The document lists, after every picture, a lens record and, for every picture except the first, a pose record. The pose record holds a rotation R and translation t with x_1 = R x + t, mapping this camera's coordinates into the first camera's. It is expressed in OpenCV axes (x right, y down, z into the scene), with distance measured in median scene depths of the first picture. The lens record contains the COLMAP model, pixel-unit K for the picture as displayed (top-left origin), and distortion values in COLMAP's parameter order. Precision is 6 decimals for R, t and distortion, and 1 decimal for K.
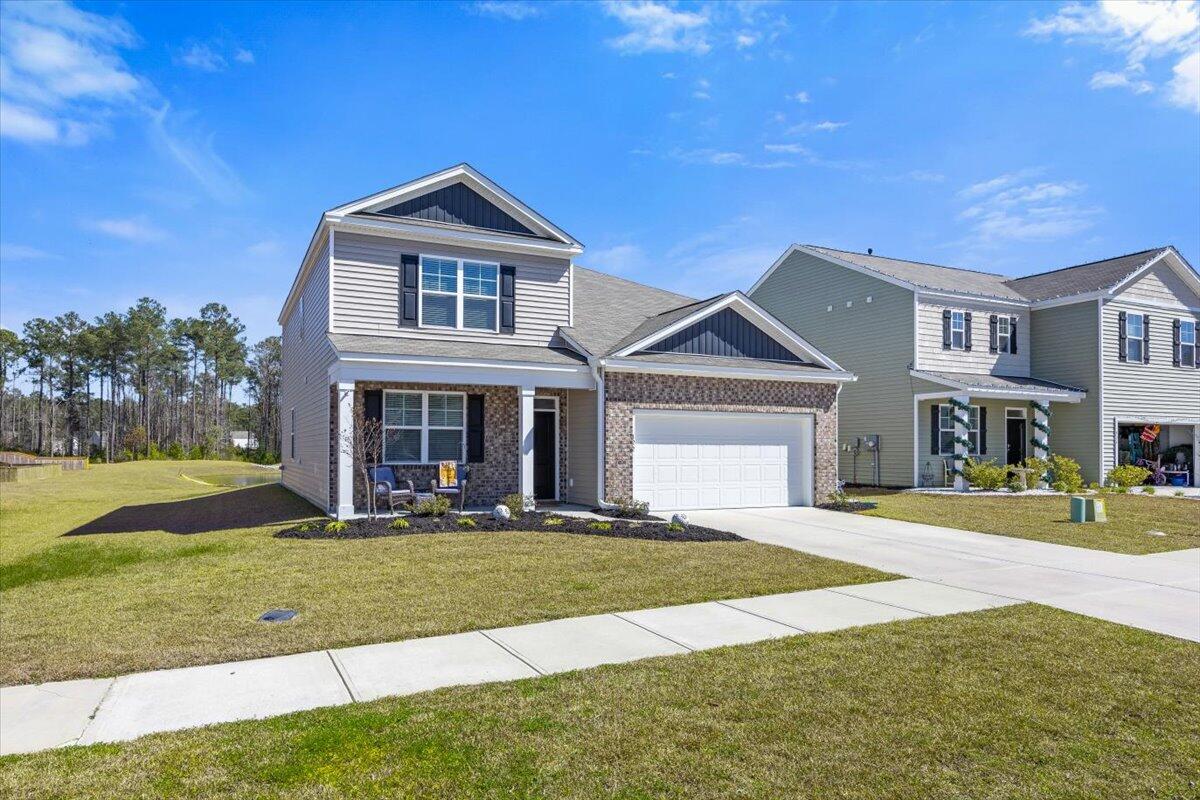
lens RADIAL K [[739.3, 0, 553.7], [0, 739.3, 448.8], [0, 0, 1]] dist [0.001844, 0.000252]
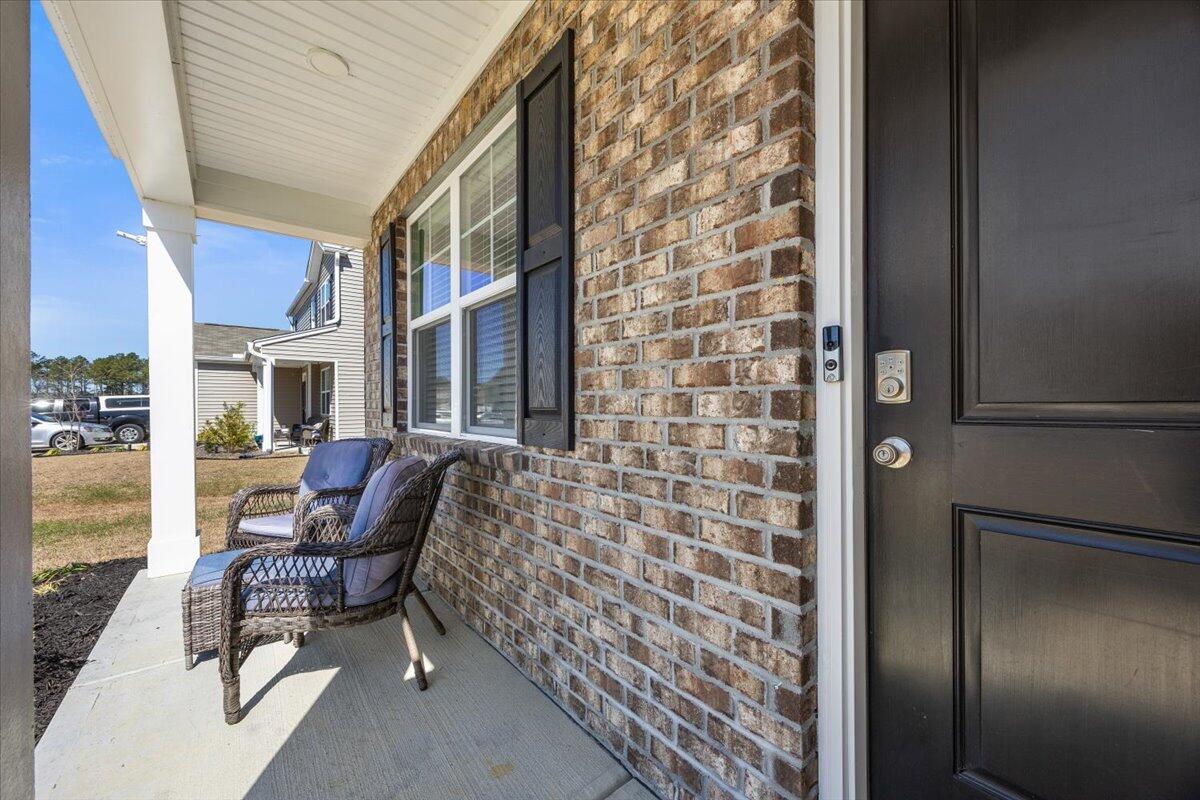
lens RADIAL K [[456.6, 0, 597.9], [0, 456.6, 408.8], [0, 0, 1]] dist [-0.002323, -0.000071]
pose [[0.254936, 0.001316, -0.966957, 0.003589], [0.005079, 0.999983, 0.002700, 0.009172], [0.966944, -0.005600, 0.254926, 0.970699]]
